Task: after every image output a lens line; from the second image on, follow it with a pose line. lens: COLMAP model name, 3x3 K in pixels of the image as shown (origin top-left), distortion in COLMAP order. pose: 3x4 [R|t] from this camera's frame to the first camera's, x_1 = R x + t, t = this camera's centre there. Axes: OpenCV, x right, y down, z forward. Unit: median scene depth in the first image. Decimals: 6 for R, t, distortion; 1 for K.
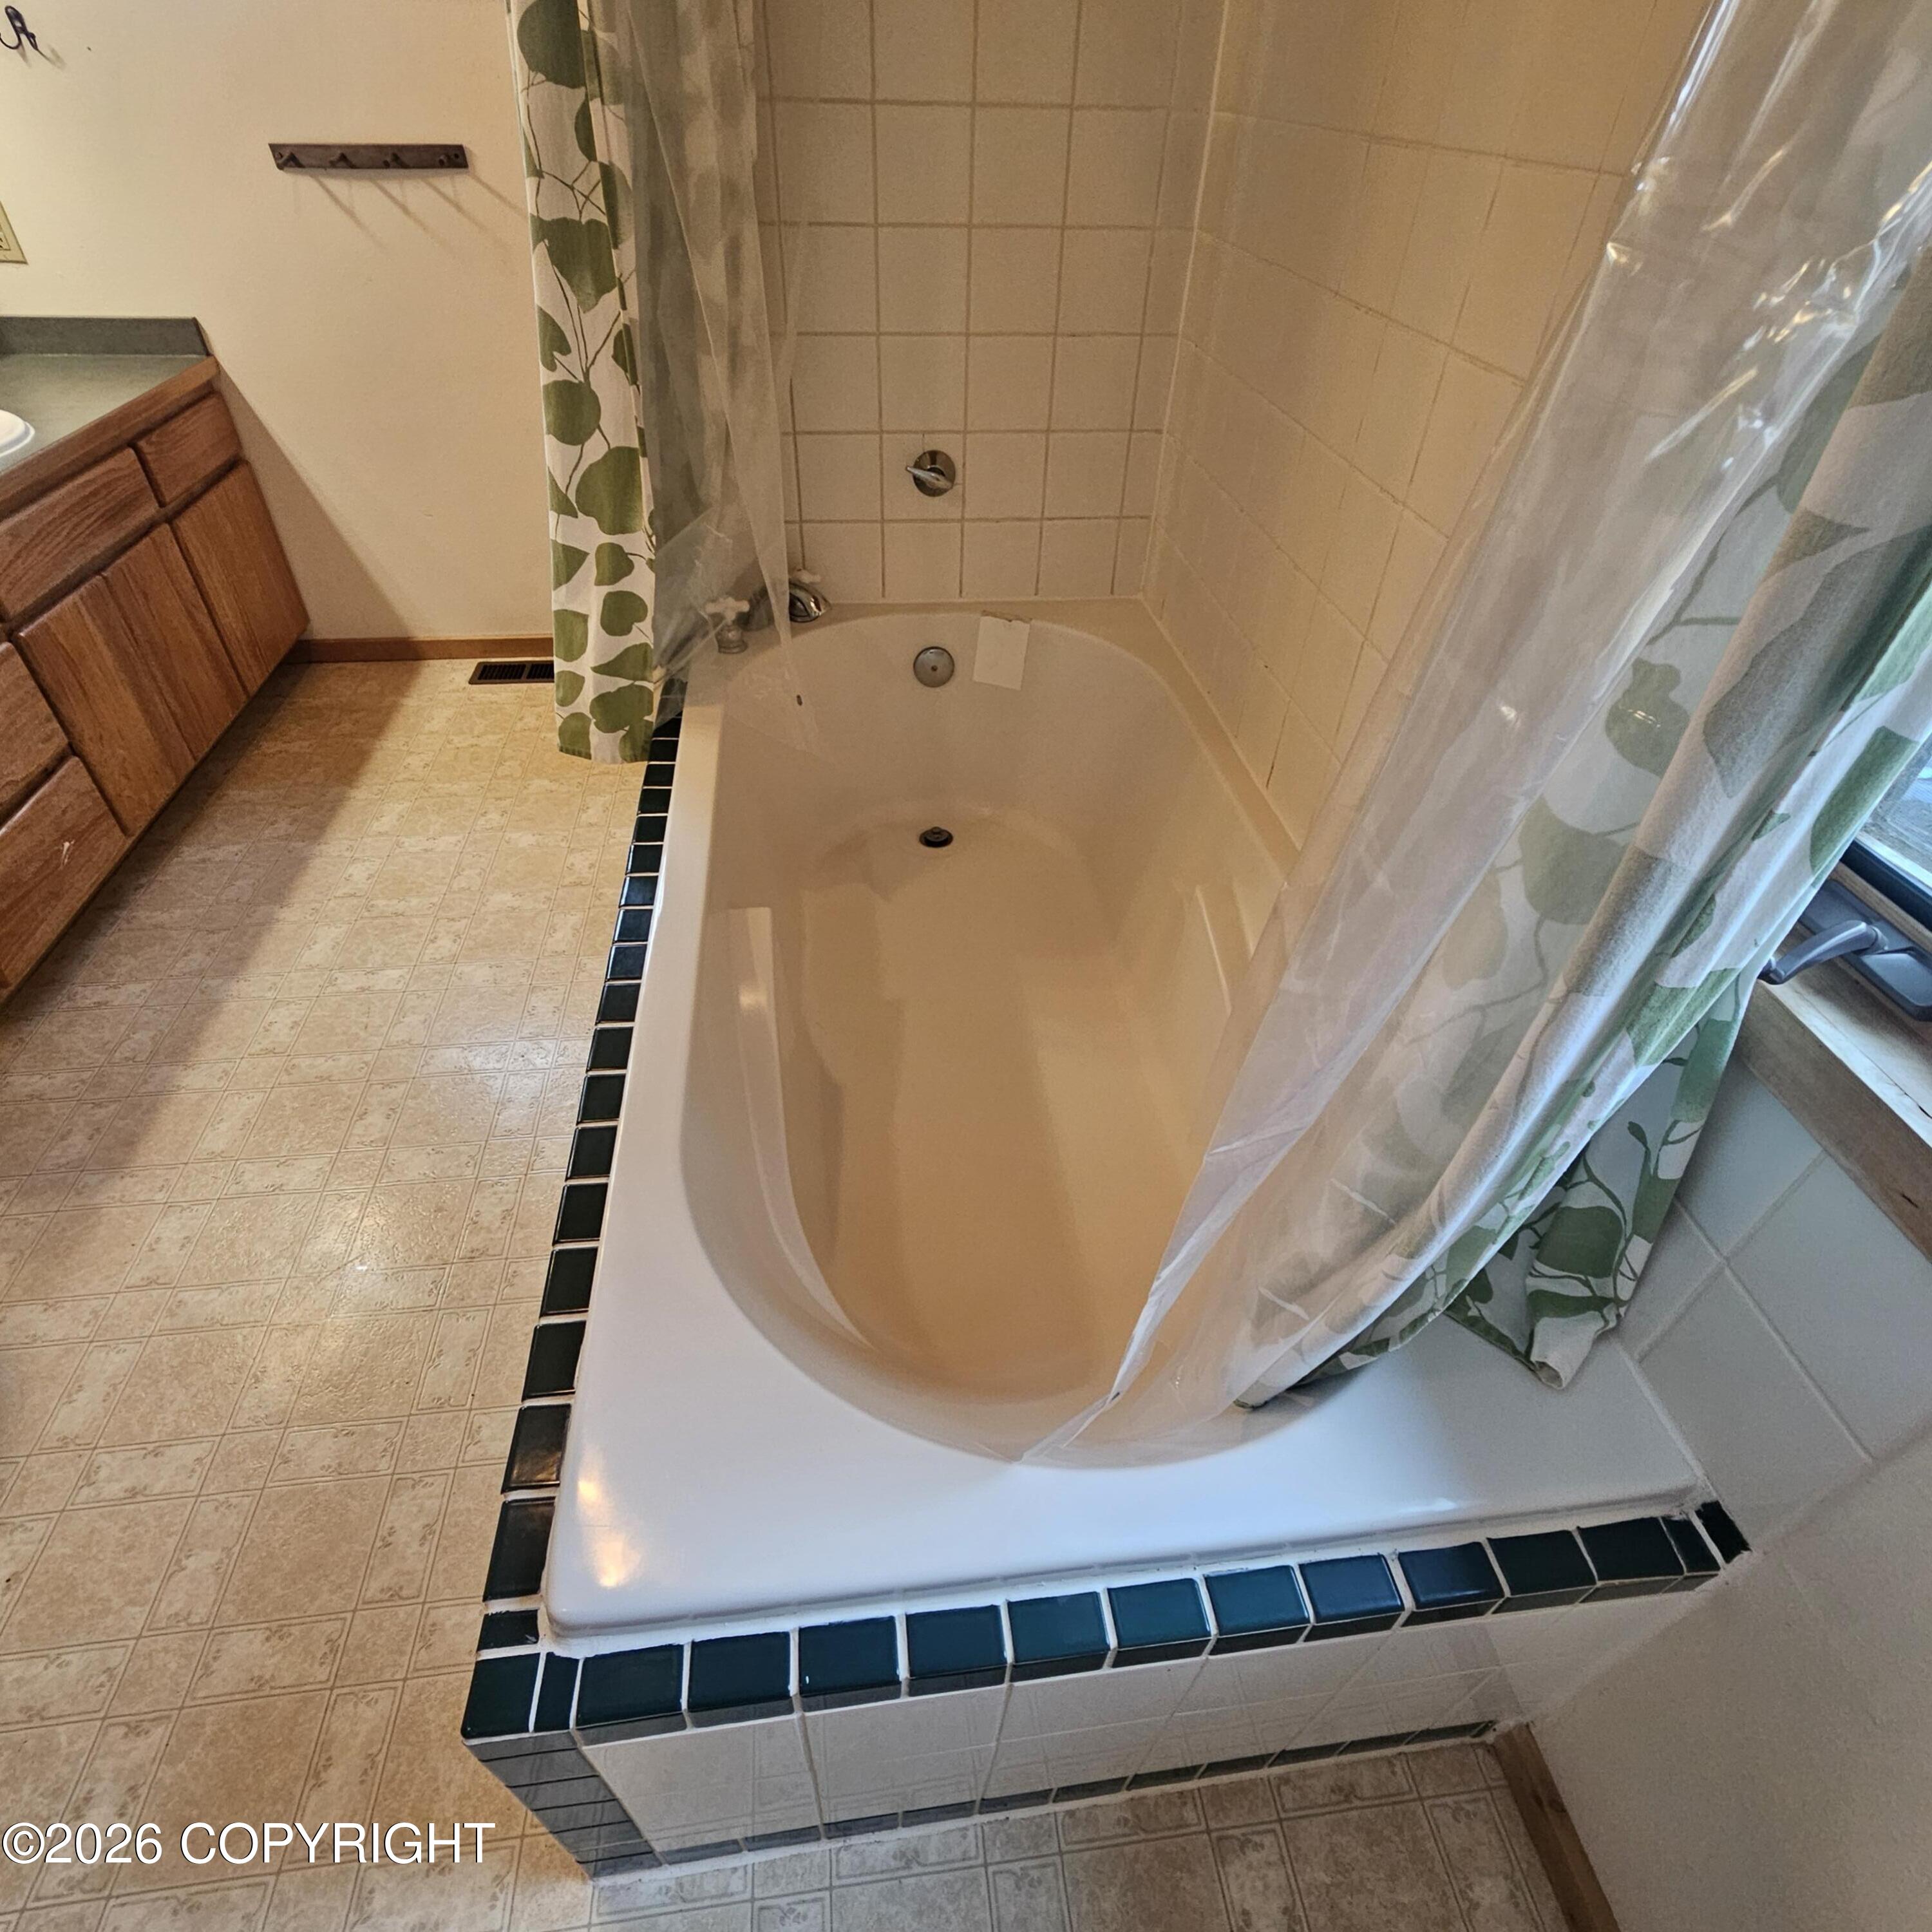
lens RADIAL K [[1062.1, 0, 964.9], [0, 1062.1, 963.7], [0, 0, 1]] dist [0.000894, -0.000324]
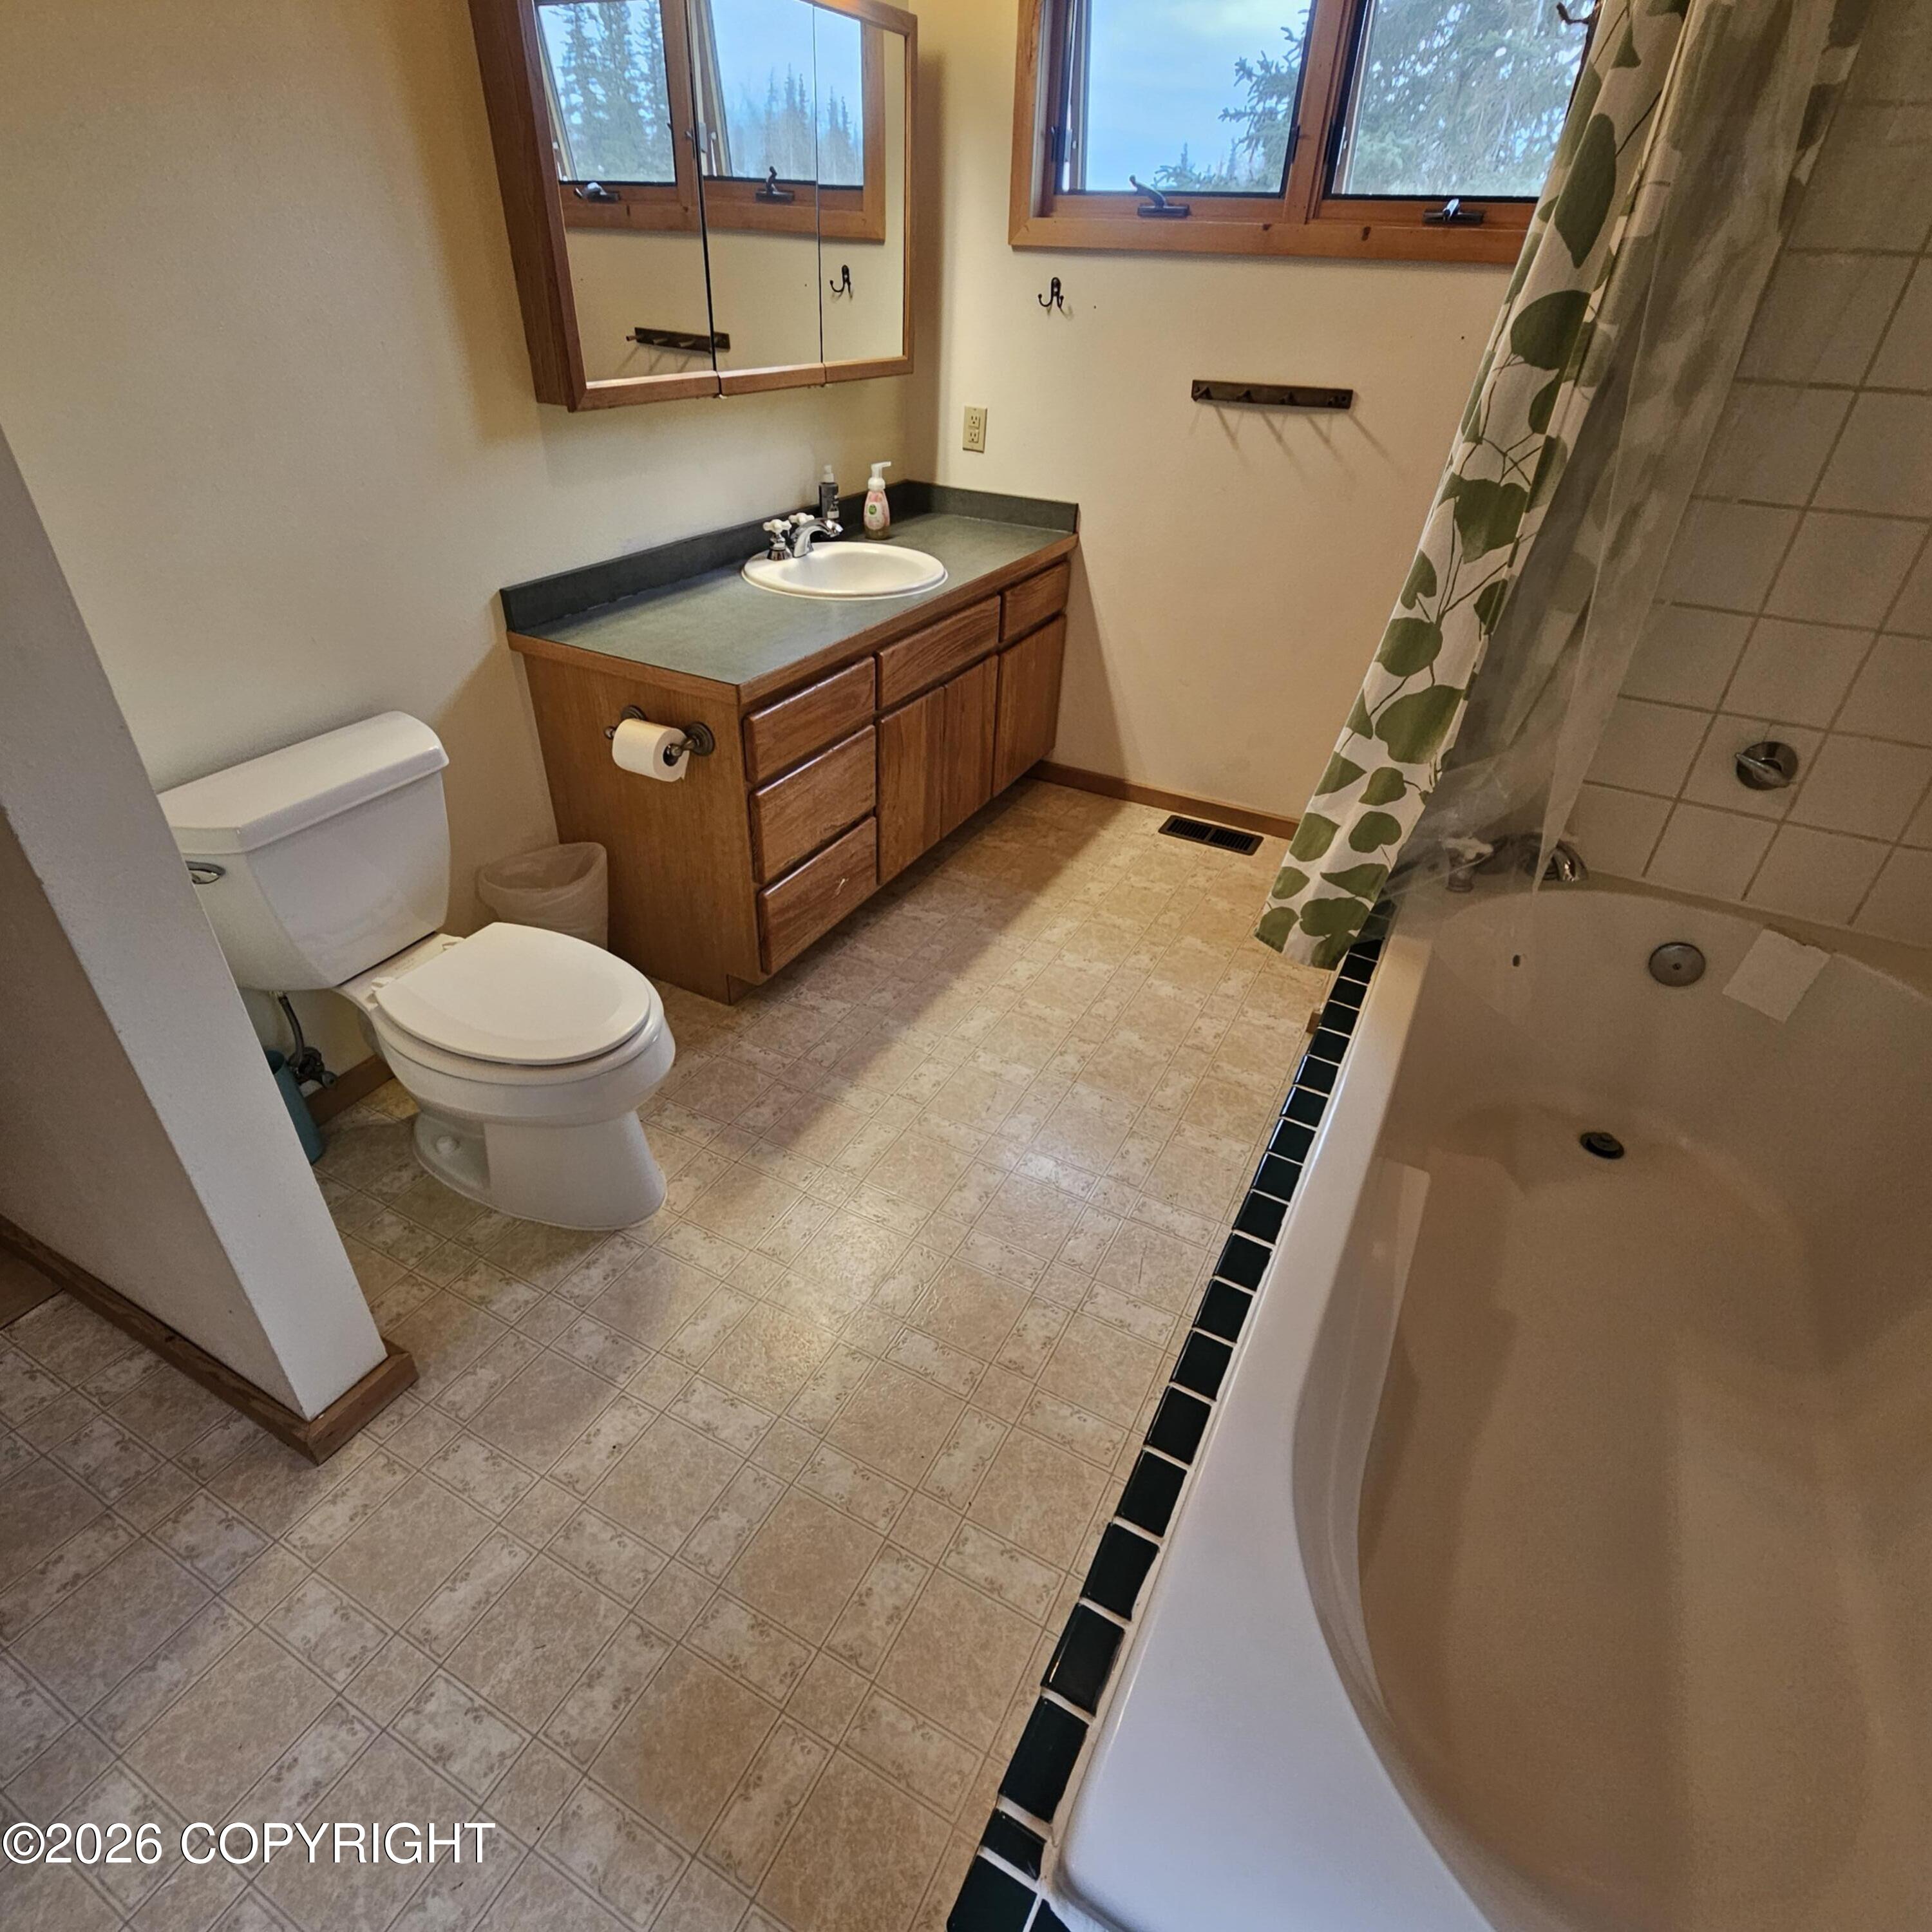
lens RADIAL K [[1062.1, 0, 958.9], [0, 1062.1, 965.0], [0, 0, 1]] dist [0.000894, -0.000324]
pose [[0.821552, 0.317512, -0.473539, -0.122154], [-0.381607, 0.923326, -0.042959, -0.021312], [0.423591, 0.215999, 0.879725, -0.017201]]
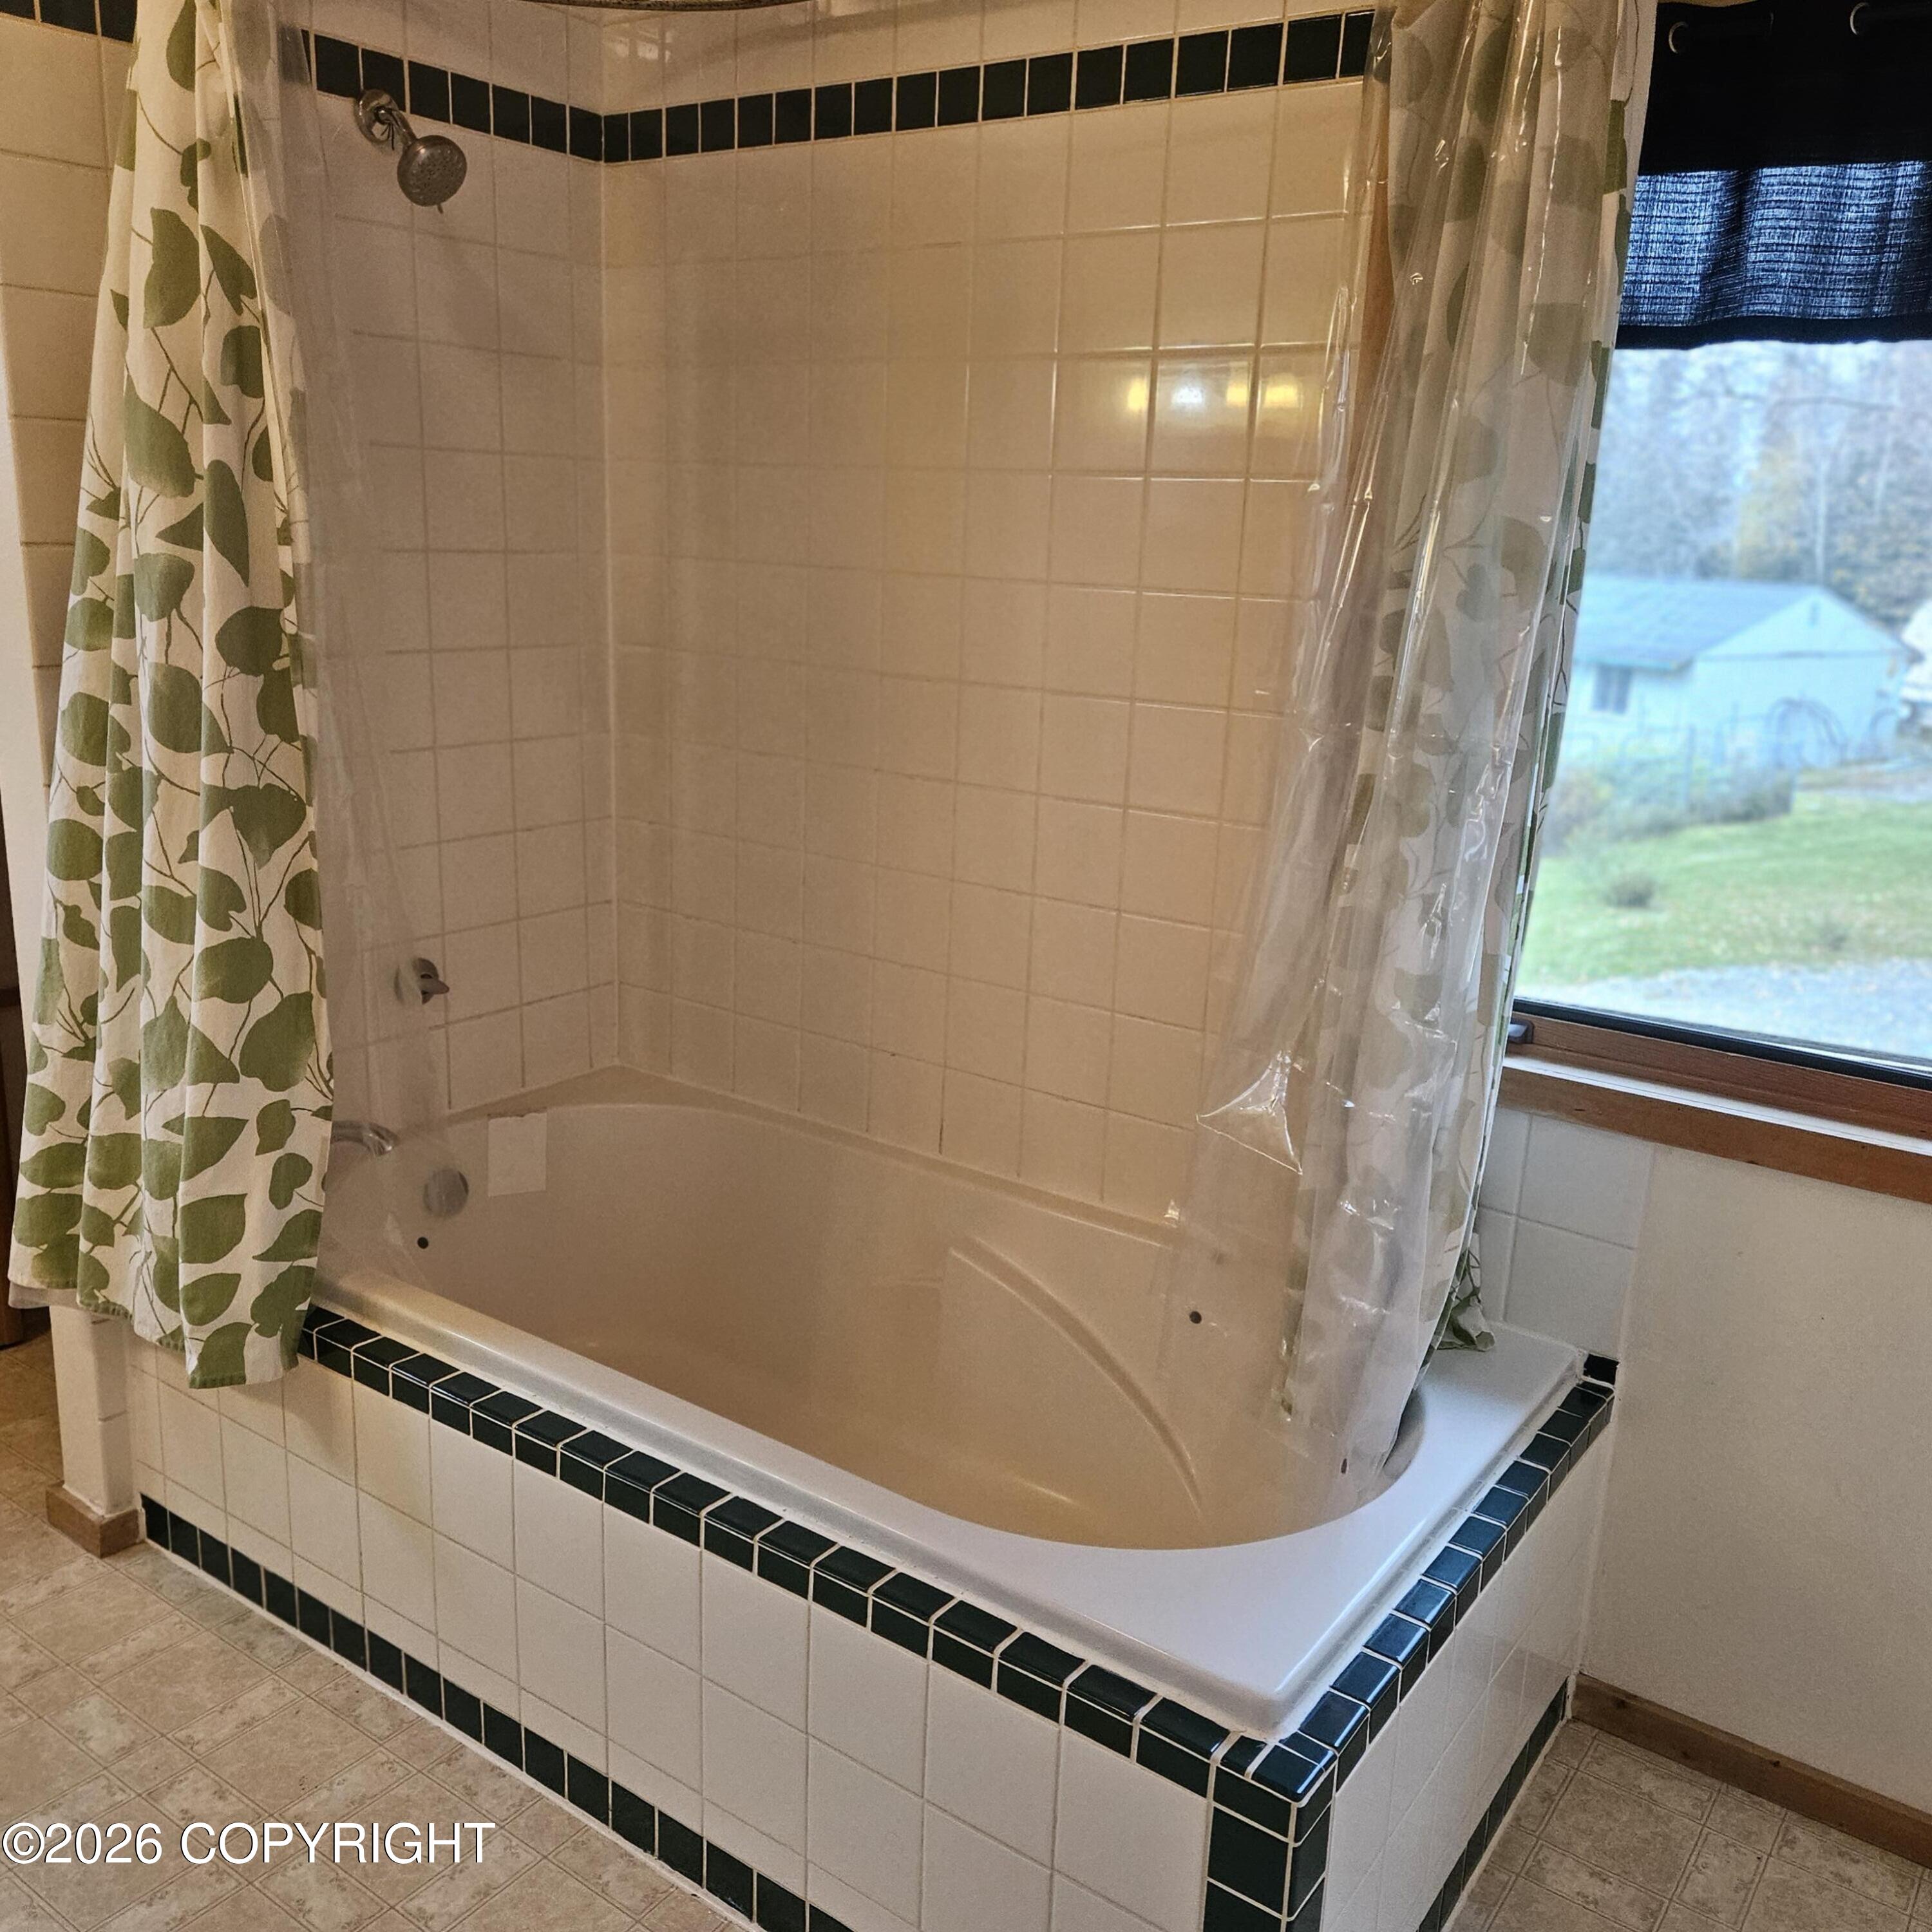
lens RADIAL K [[1706.4, 0, 967.2], [0, 1706.4, 954.3], [0, 0, 1]] dist [0.066710, -0.054413]
pose [[0.679444, -0.181211, 0.710998, -0.823454], [0.463915, 0.856844, -0.224945, 0.060131], [-0.568452, 0.482680, 0.666244, -0.253136]]
